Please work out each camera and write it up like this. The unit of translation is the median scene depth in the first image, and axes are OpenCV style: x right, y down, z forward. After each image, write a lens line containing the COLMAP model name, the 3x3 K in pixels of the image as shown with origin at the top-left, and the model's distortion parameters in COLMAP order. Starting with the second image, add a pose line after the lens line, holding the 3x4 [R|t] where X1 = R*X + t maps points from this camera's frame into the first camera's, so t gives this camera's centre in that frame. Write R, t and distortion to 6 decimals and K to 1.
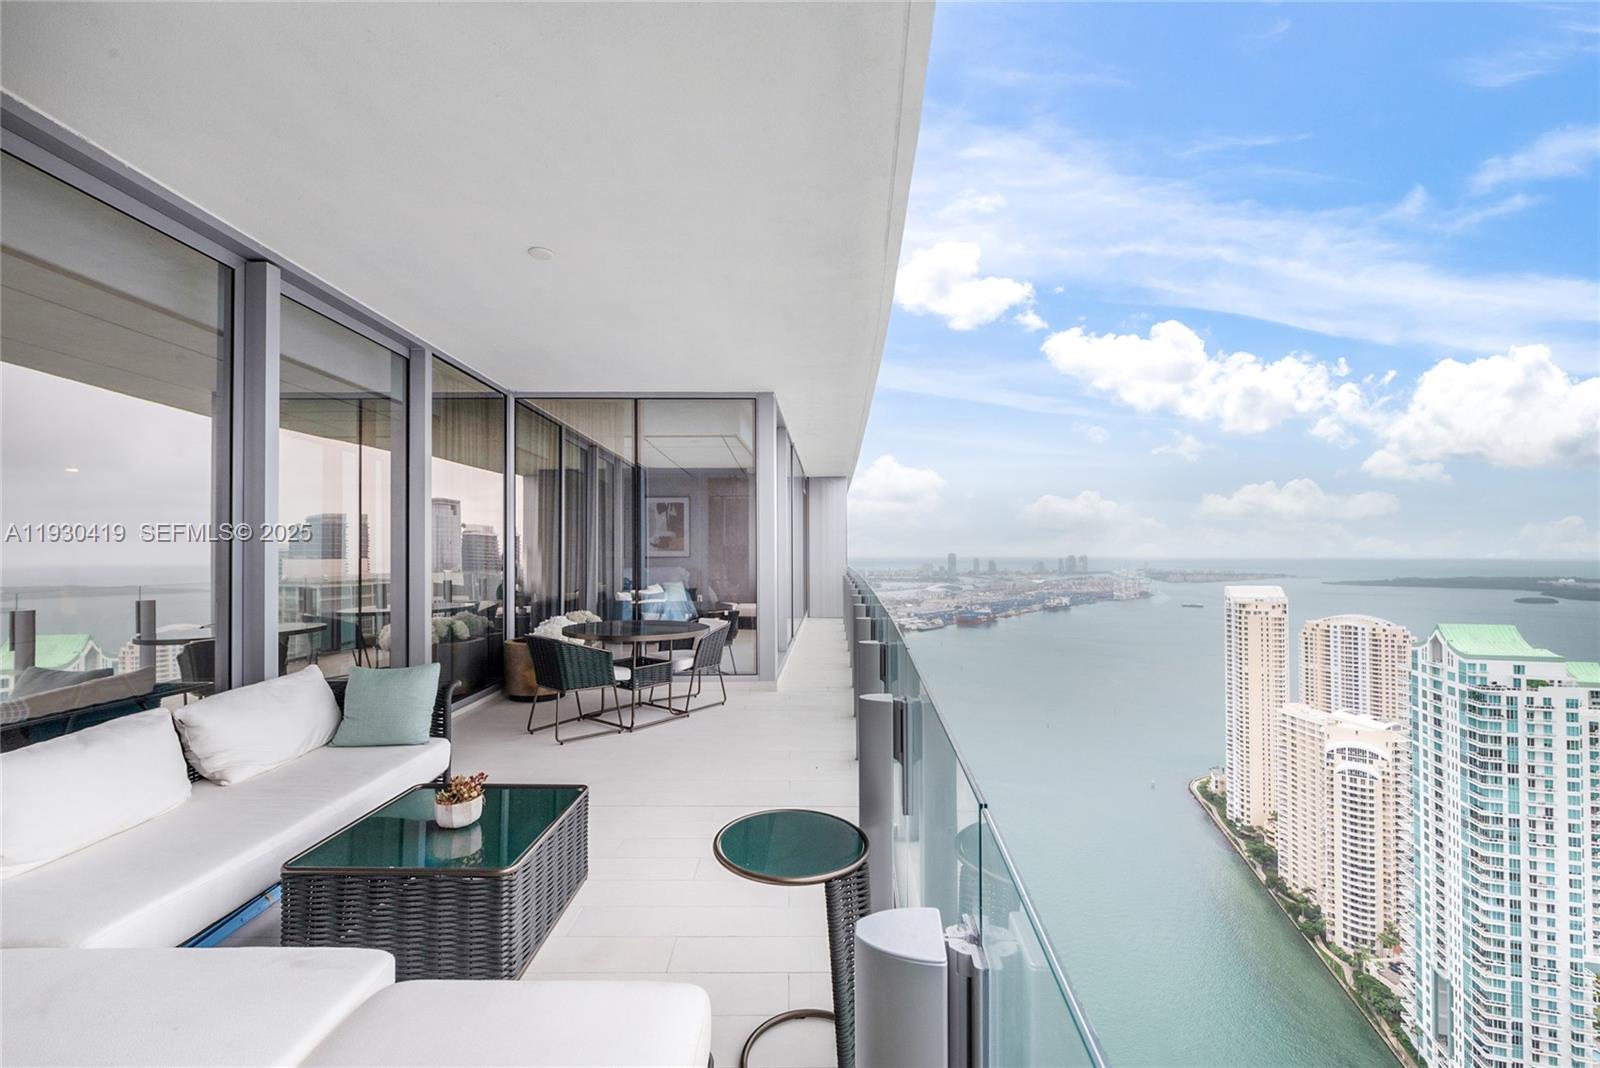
lens RADIAL K [[630.1, 0, 807.9], [0, 630.1, 539.6], [0, 0, 1]] dist [-0.000485, 0.000338]
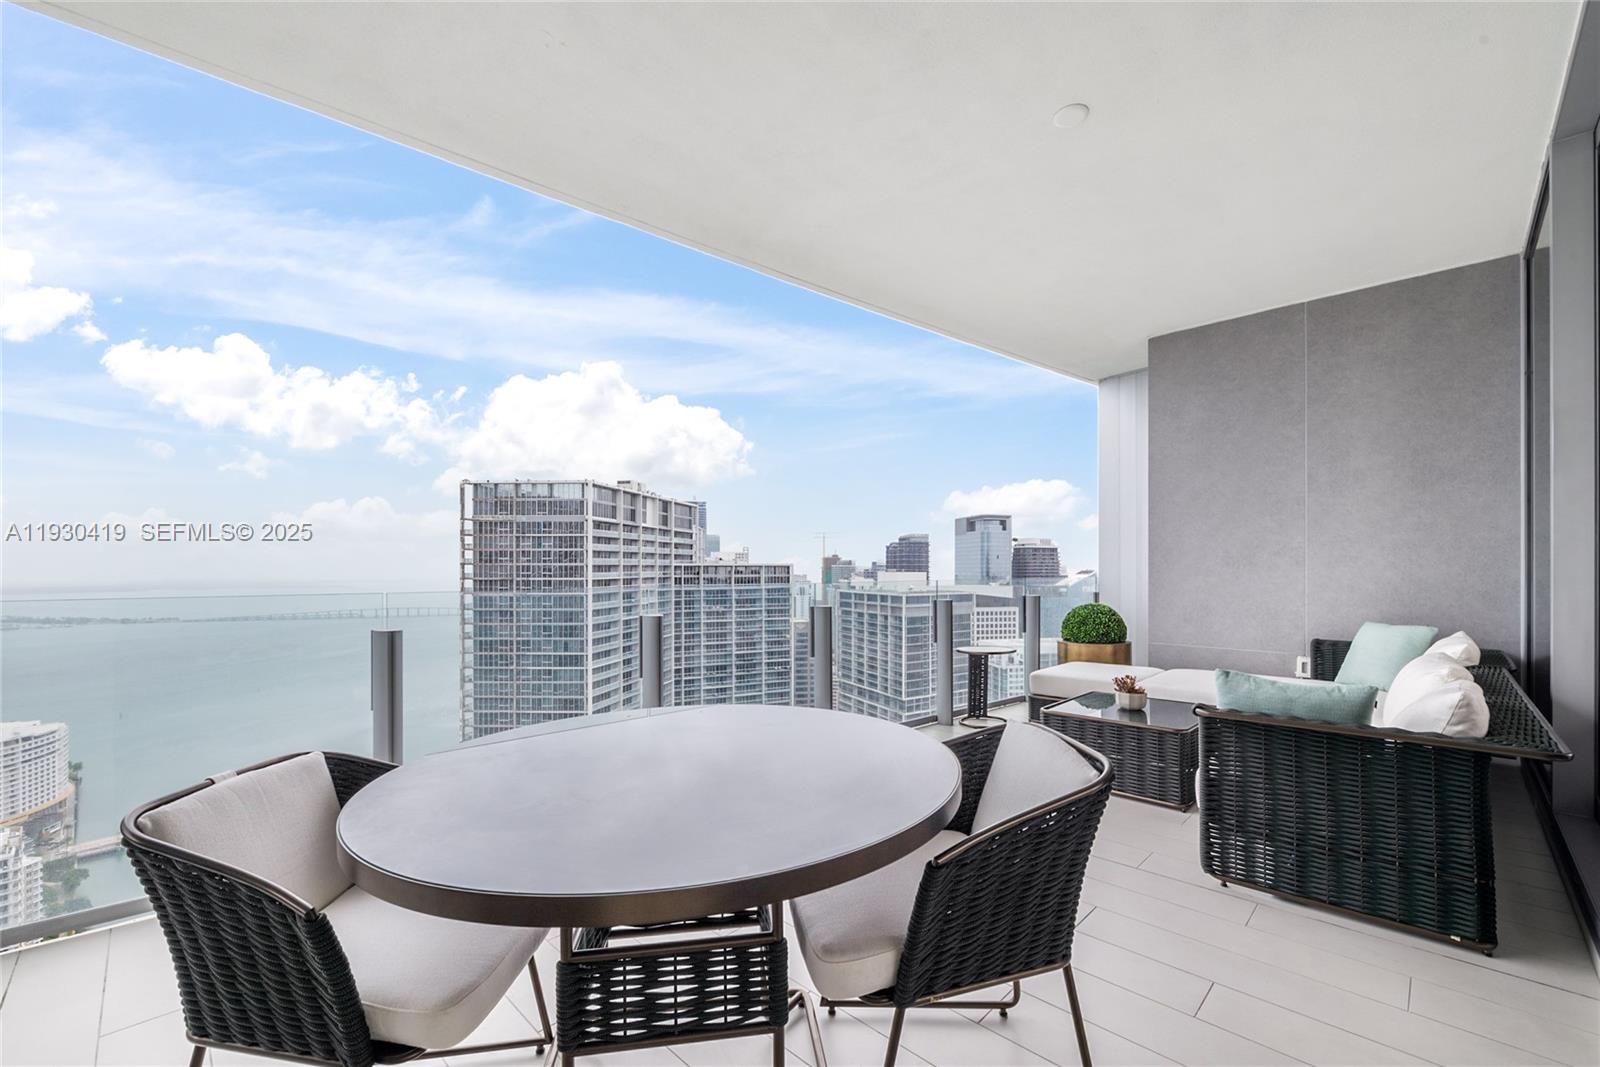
lens RADIAL K [[644.5, 0, 807.2], [0, 644.5, 556.7], [0, 0, 1]] dist [0.001875, 0.000464]
pose [[0.999905, 0.002340, 0.013565, 1.447382], [-0.002496, 0.999931, 0.011461, -0.016860], [-0.013538, -0.011493, 0.999842, -0.011888]]
